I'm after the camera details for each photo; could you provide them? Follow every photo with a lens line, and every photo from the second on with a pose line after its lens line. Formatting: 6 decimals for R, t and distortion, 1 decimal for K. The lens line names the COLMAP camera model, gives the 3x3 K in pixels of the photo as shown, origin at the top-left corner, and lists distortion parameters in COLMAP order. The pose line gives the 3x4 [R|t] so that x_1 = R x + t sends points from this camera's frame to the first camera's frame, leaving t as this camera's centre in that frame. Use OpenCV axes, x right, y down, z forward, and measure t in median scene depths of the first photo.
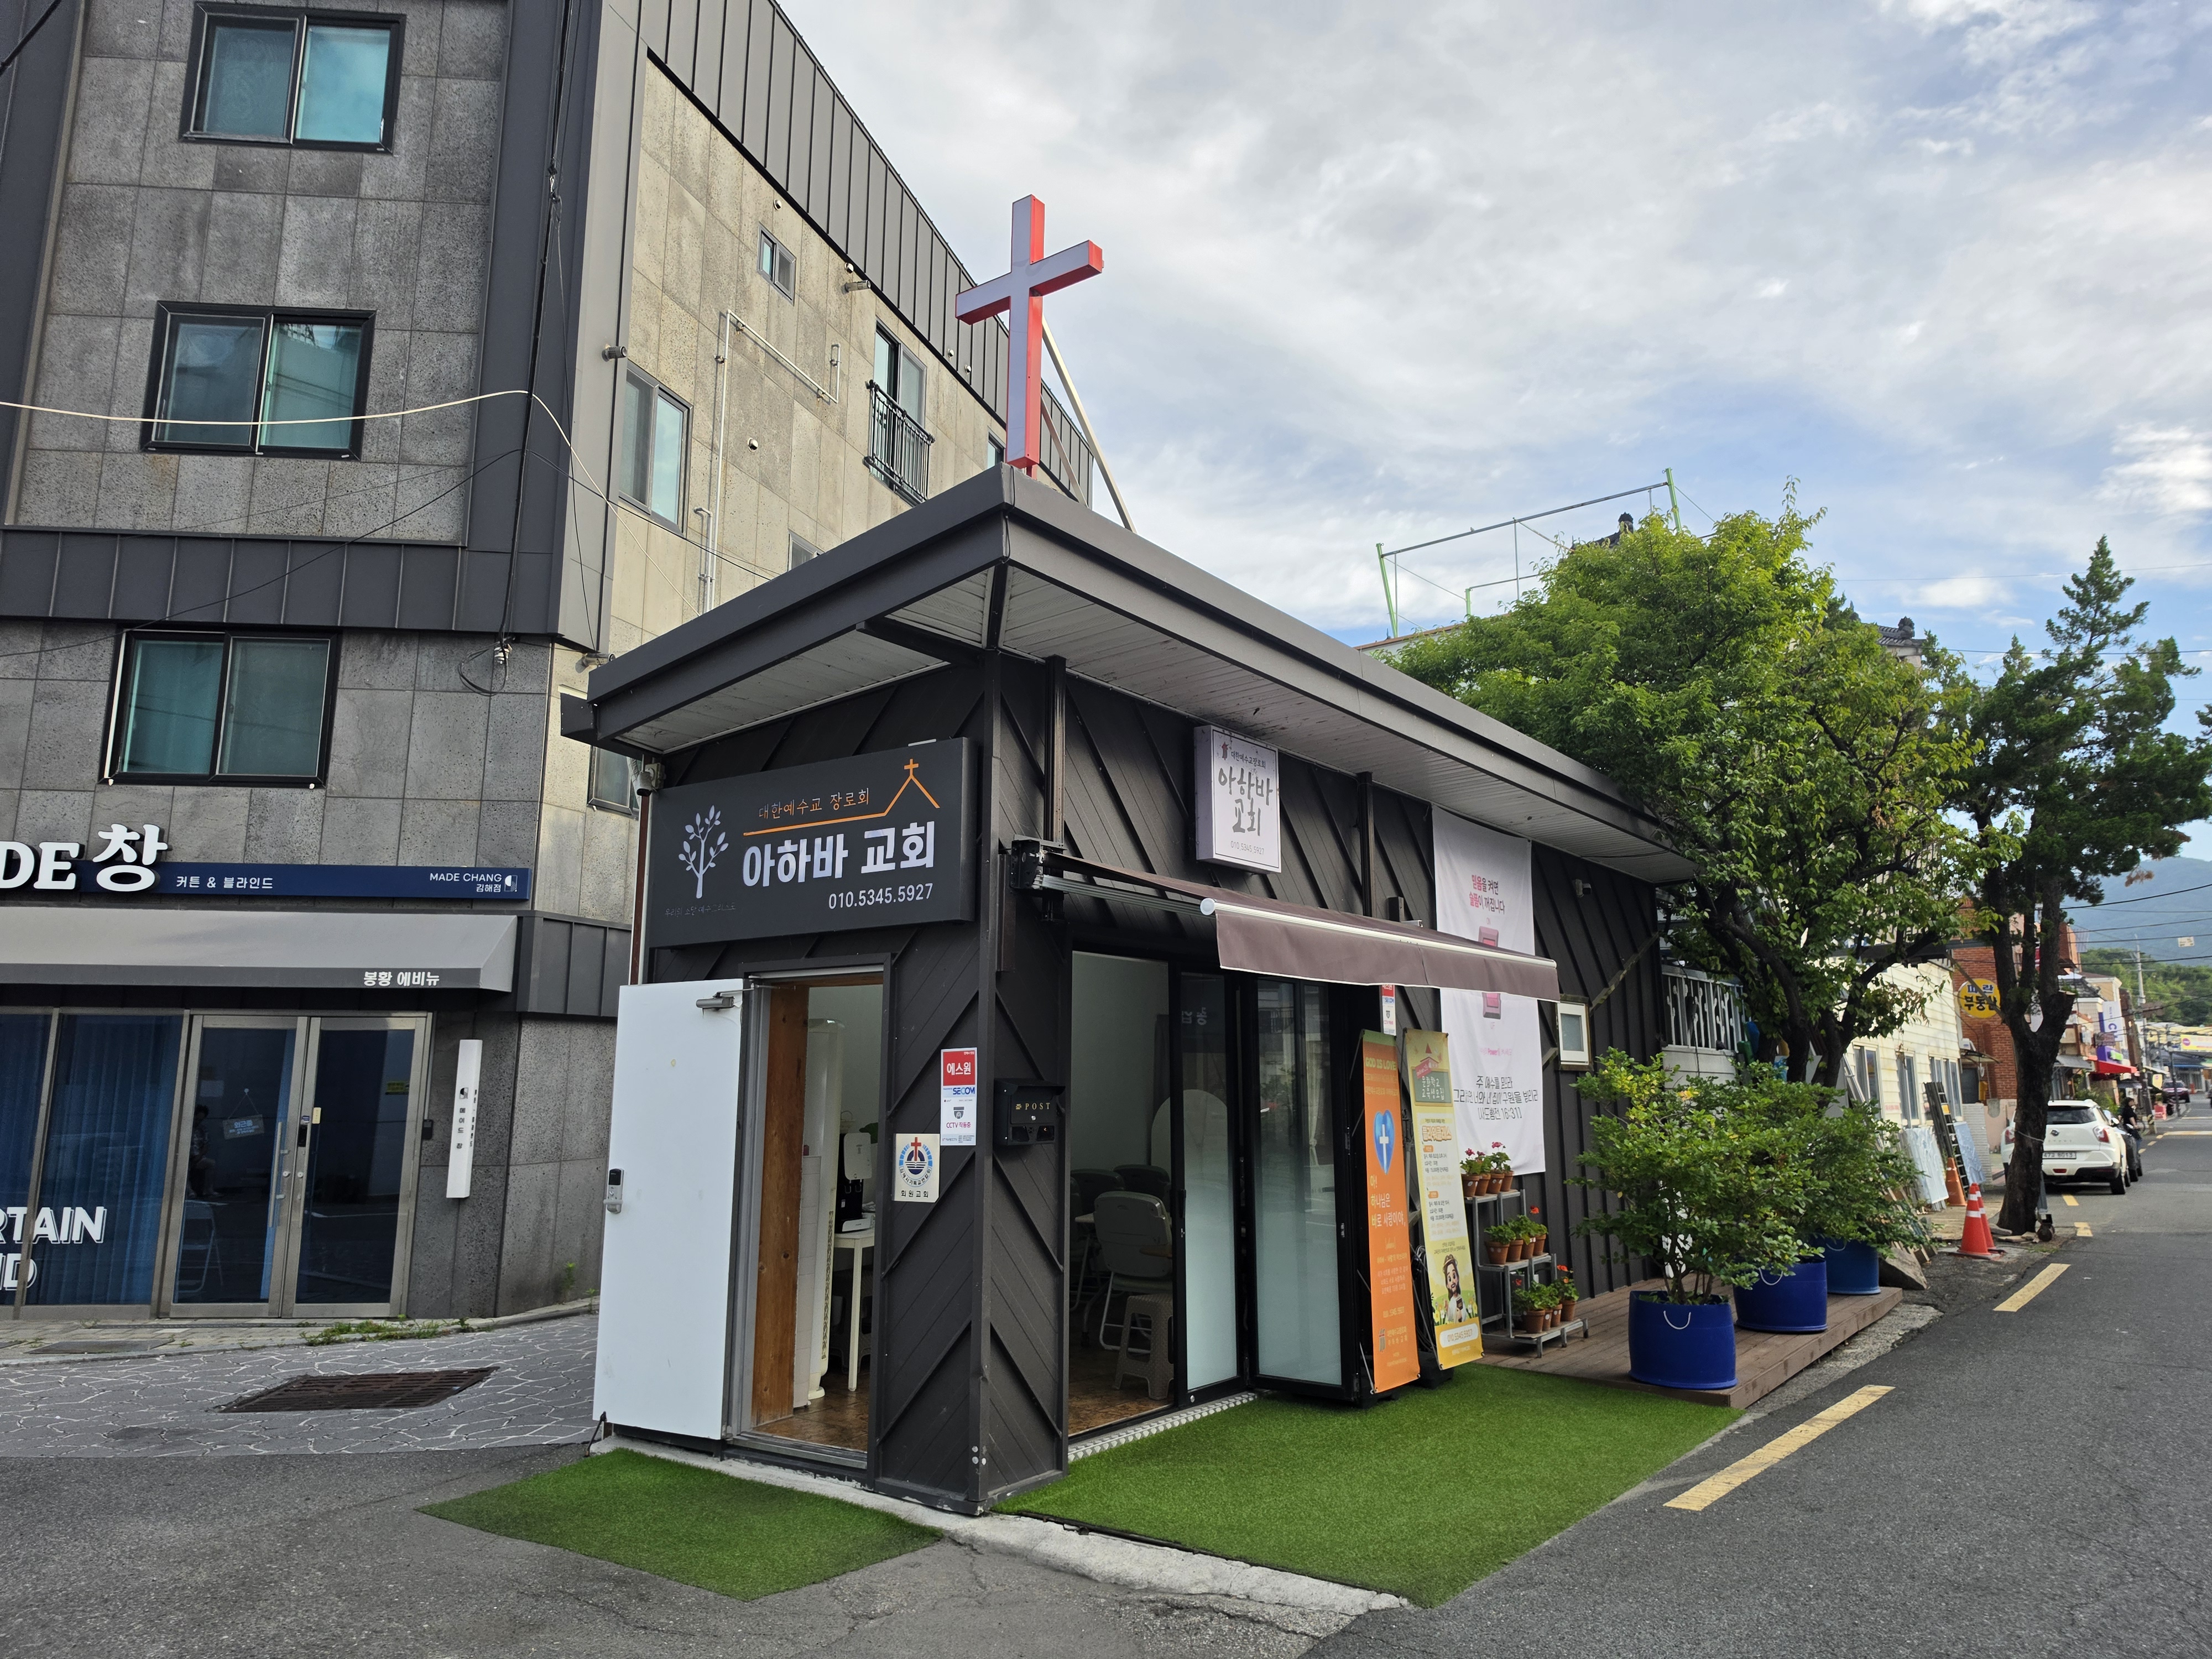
lens RADIAL K [[1482.2, 0, 1106.0], [0, 1482.2, 829.5], [0, 0, 1]] dist [0.066474, -0.093871]
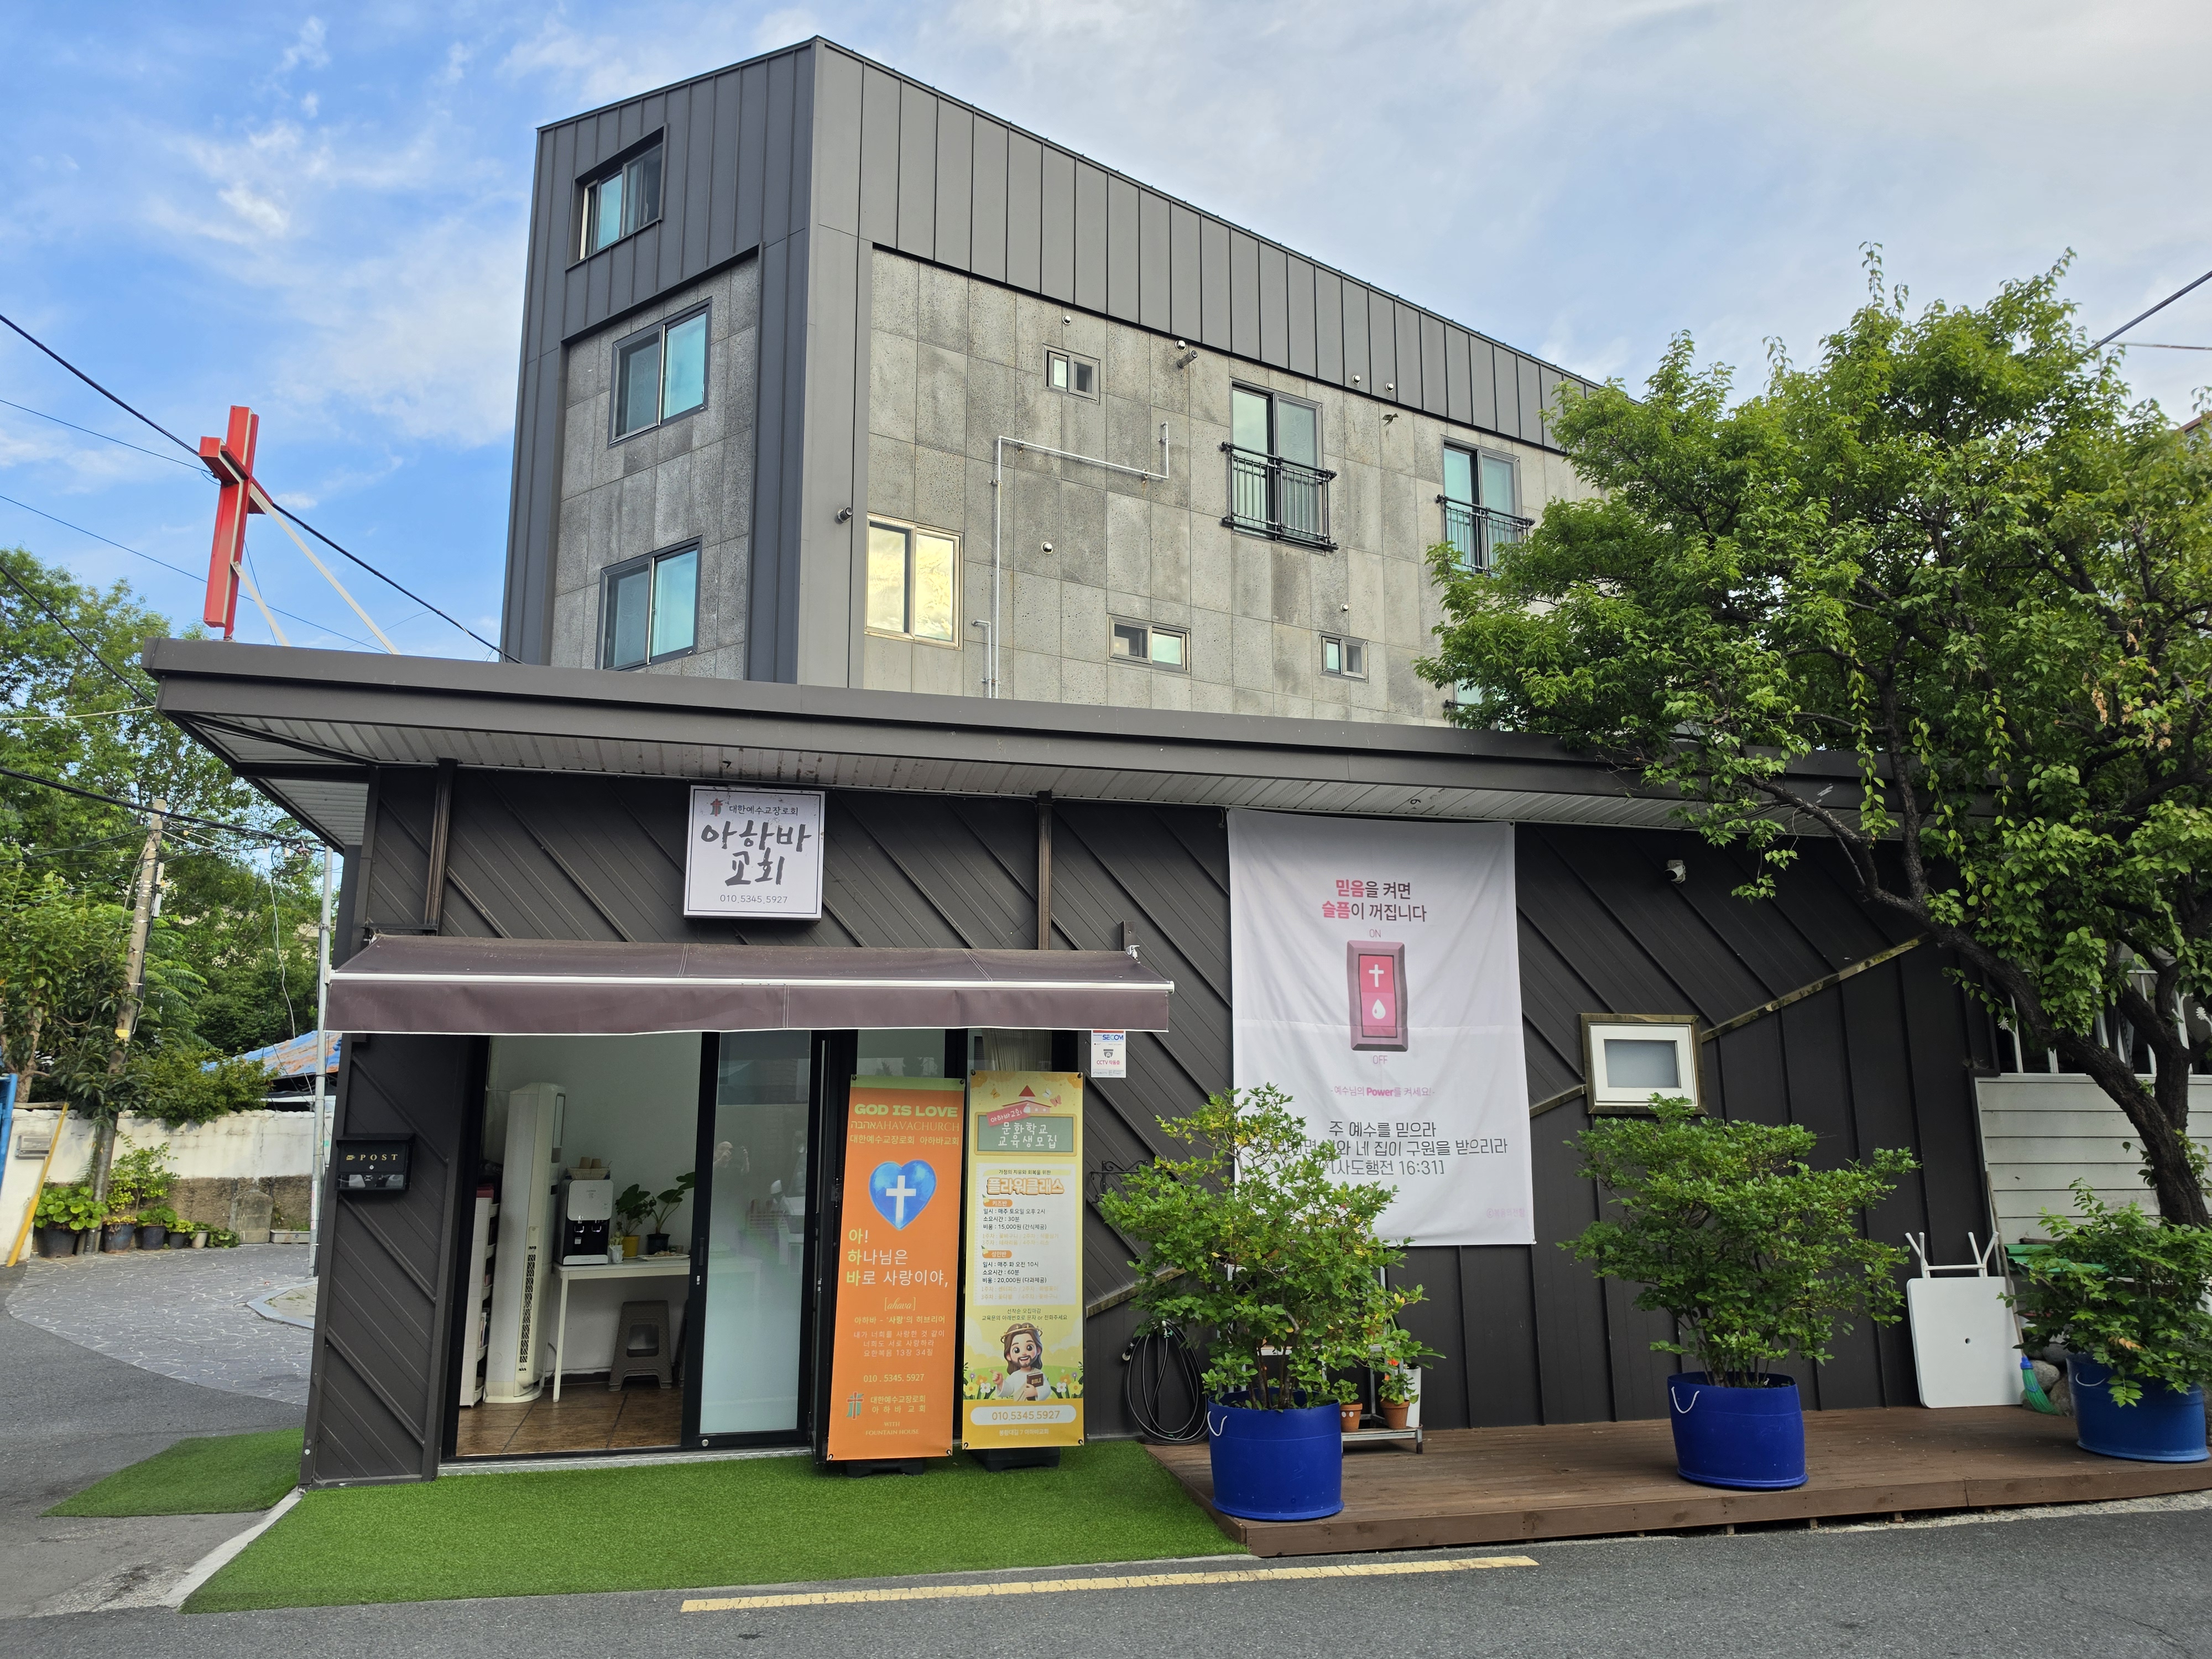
lens RADIAL K [[1470.8, 0, 1104.2], [0, 1470.8, 864.8], [0, 0, 1]] dist [0.072440, -0.088515]
pose [[0.764967, -0.120318, -0.632731, 0.532814], [0.112182, 0.992270, -0.053058, 0.040491], [0.634224, -0.030394, 0.772552, 0.220212]]
